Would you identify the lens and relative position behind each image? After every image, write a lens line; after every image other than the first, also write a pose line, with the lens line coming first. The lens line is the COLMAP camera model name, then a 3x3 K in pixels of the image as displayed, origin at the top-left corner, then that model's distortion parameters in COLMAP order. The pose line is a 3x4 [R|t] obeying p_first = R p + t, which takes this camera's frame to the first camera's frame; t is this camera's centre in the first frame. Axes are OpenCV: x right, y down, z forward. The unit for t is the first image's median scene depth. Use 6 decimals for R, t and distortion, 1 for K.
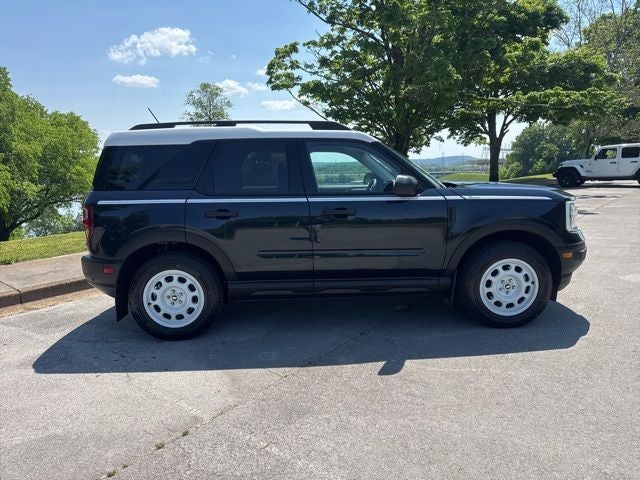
lens RADIAL K [[449.8, 0, 320.0], [0, 449.8, 240.0], [0, 0, 1]] dist [0.041875, -0.048191]
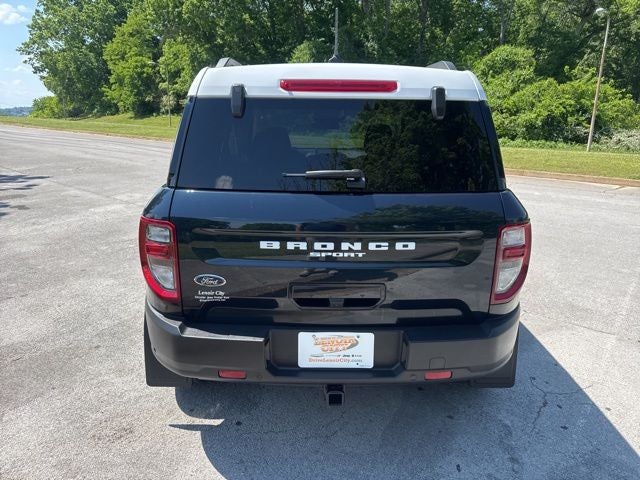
lens RADIAL K [[449.8, 0, 320.0], [0, 449.8, 240.0], [0, 0, 1]] dist [0.041875, -0.048191]
pose [[0.009770, -0.238210, 0.971164, -0.120968], [0.147619, 0.960913, 0.234211, -0.024930], [-0.988996, 0.141074, 0.044552, 0.144223]]
